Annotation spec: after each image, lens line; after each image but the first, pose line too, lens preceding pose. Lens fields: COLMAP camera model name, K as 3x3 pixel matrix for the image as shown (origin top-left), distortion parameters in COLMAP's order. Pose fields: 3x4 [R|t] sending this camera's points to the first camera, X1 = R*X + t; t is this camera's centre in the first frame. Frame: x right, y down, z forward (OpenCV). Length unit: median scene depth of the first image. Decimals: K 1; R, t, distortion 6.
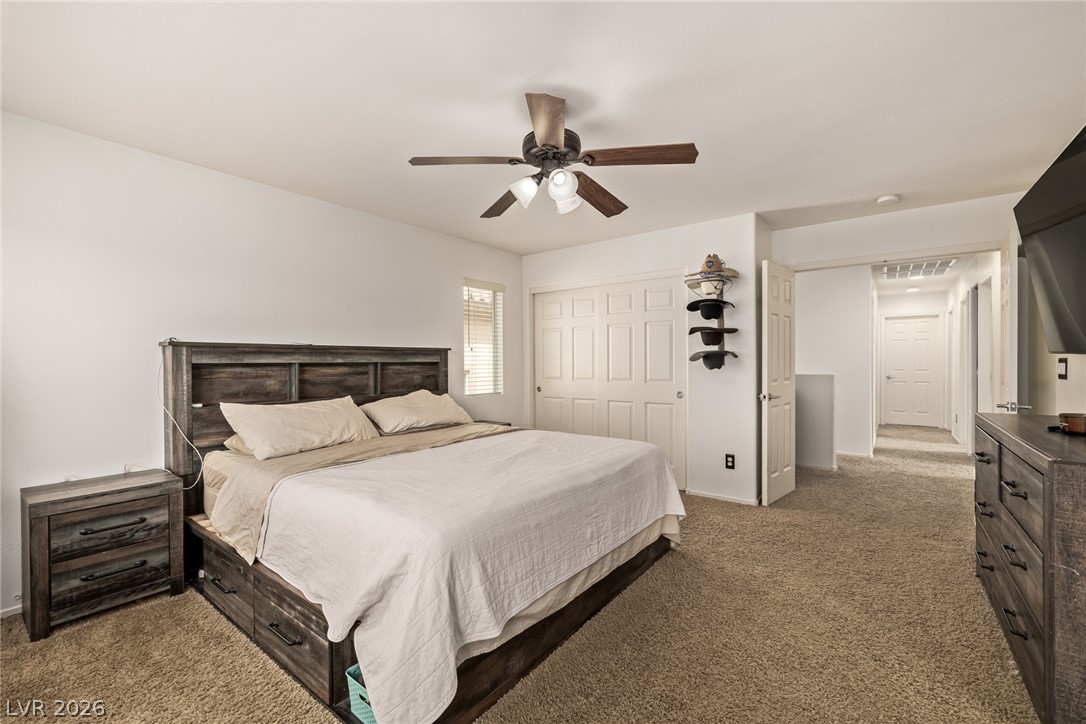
lens RADIAL K [[463.6, 0, 531.8], [0, 463.6, 361.5], [0, 0, 1]] dist [0.002793, 0.000020]
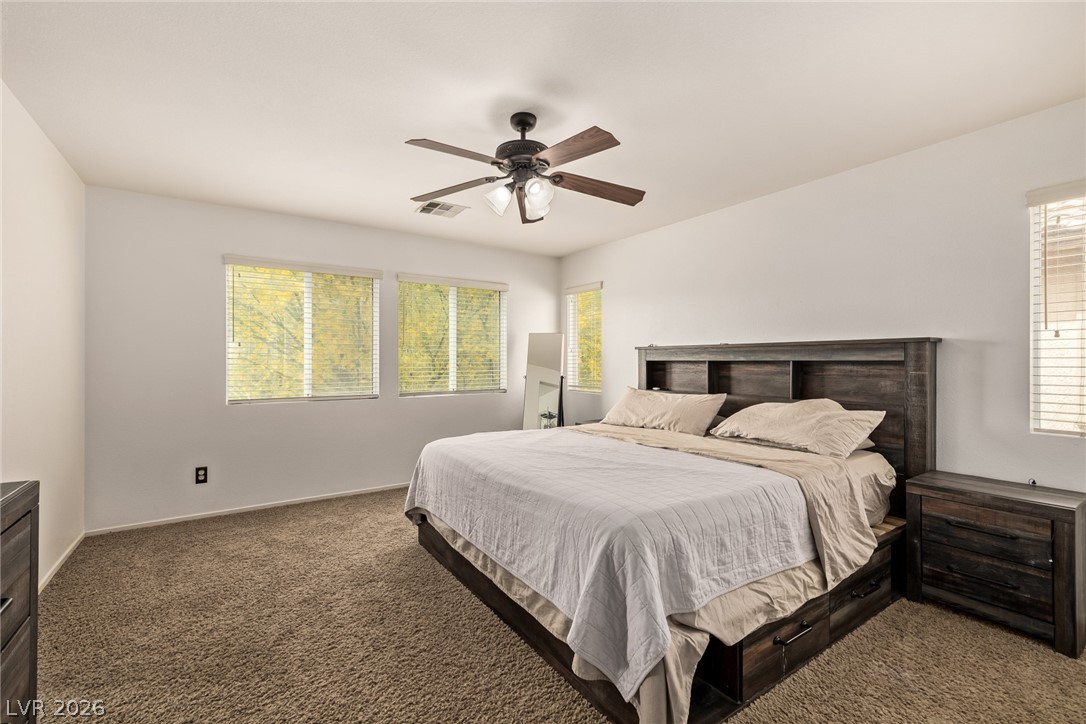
lens RADIAL K [[463.6, 0, 532.3], [0, 463.6, 360.3], [0, 0, 1]] dist [0.002793, 0.000020]
pose [[-0.316784, 0.004000, -0.948489, 0.536364], [0.000608, 0.999992, 0.004015, -0.002159], [0.948497, 0.000695, -0.316784, 0.708233]]
